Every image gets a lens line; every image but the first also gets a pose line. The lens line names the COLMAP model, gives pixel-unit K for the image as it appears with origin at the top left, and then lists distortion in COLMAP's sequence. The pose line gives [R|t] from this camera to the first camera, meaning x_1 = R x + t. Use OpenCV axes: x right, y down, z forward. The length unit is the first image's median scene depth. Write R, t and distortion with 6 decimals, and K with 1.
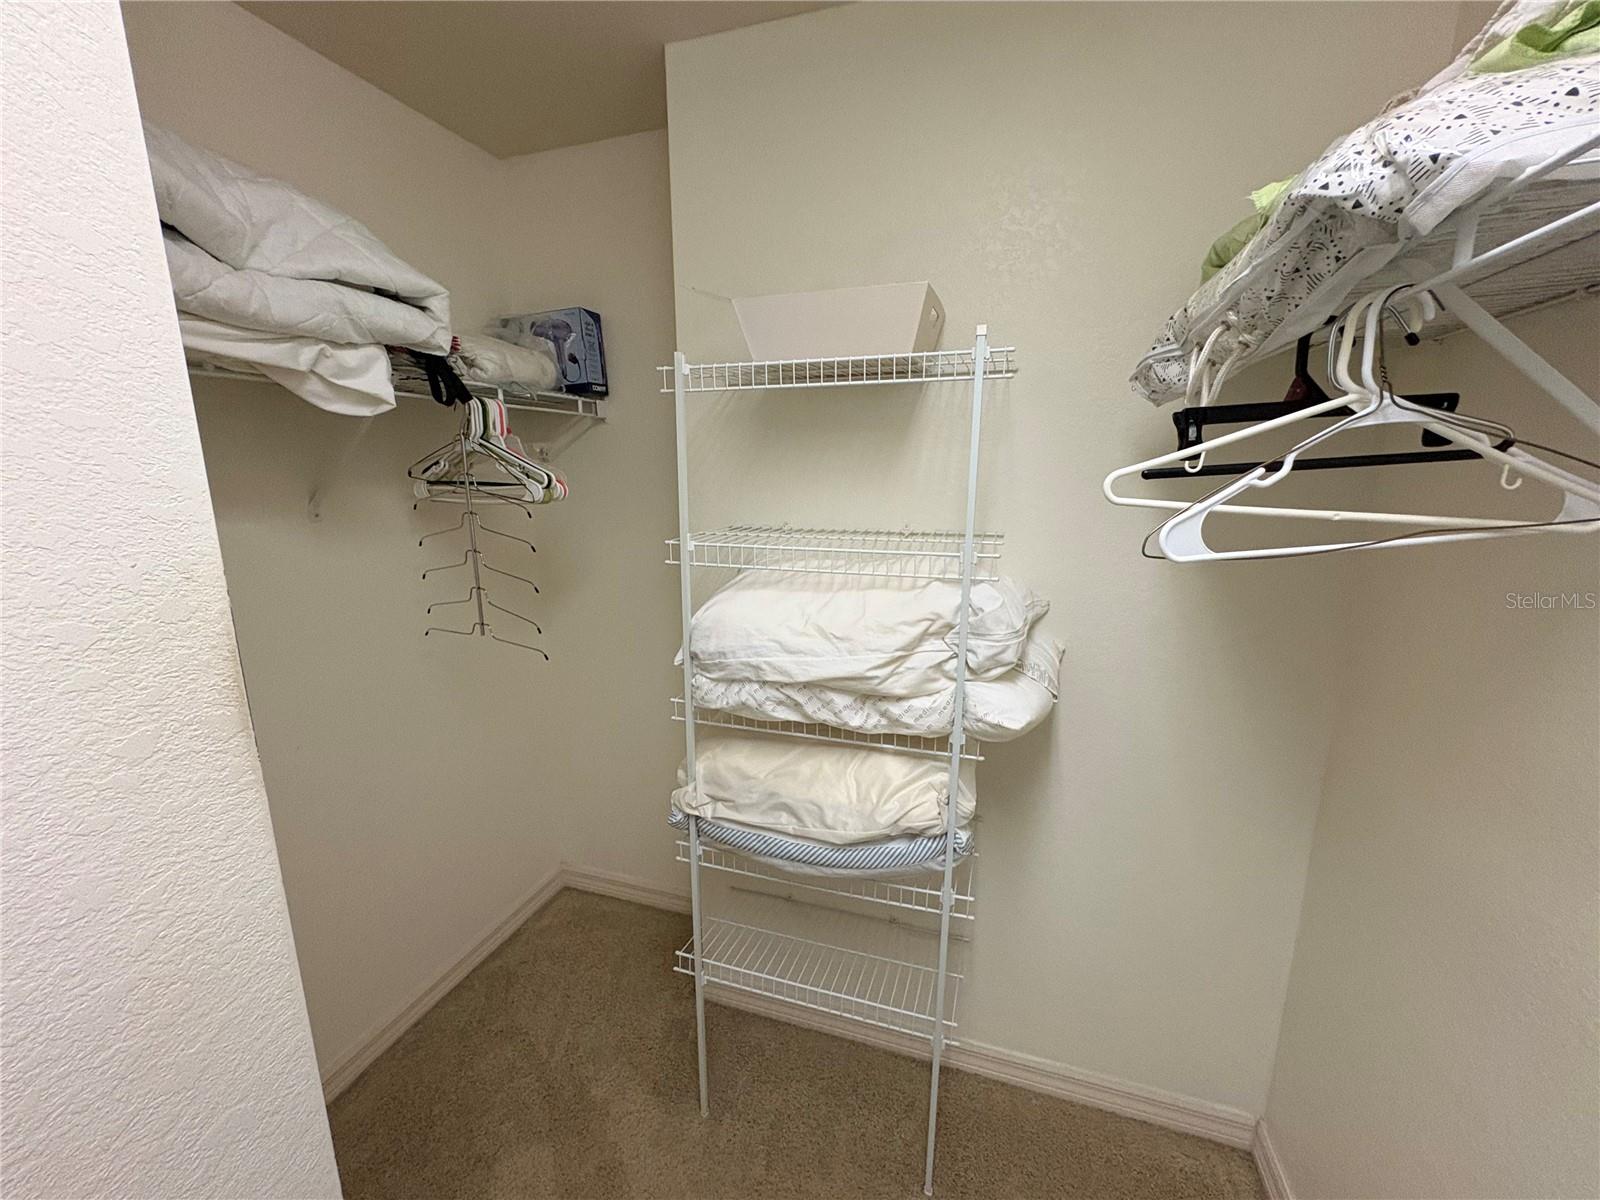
lens RADIAL K [[639.0, 0, 800.9], [0, 639.0, 602.2], [0, 0, 1]] dist [0.001702, 0.000142]
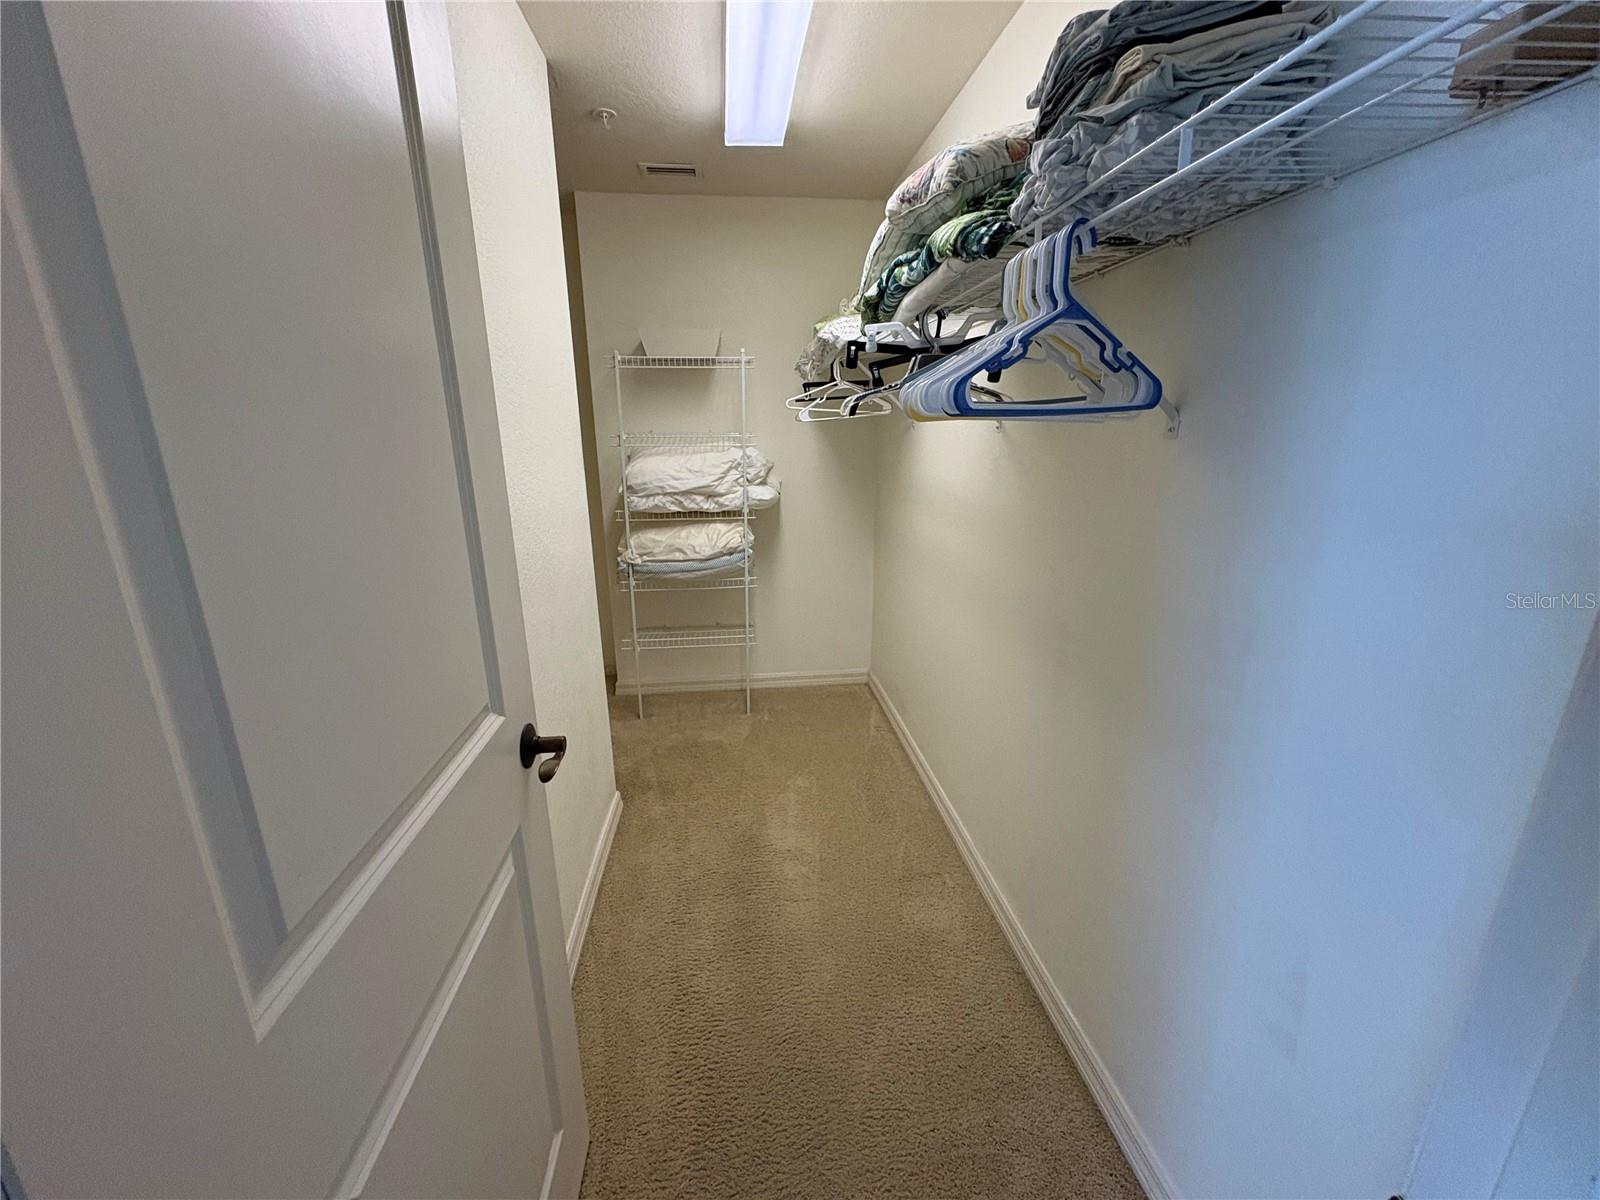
lens RADIAL K [[639.0, 0, 793.1], [0, 639.0, 597.1], [0, 0, 1]] dist [0.001702, 0.000142]
pose [[0.914362, -0.112884, 0.388844, -0.594874], [0.086936, 0.992687, 0.083754, 0.351149], [-0.395455, -0.042777, 0.917489, -1.387916]]
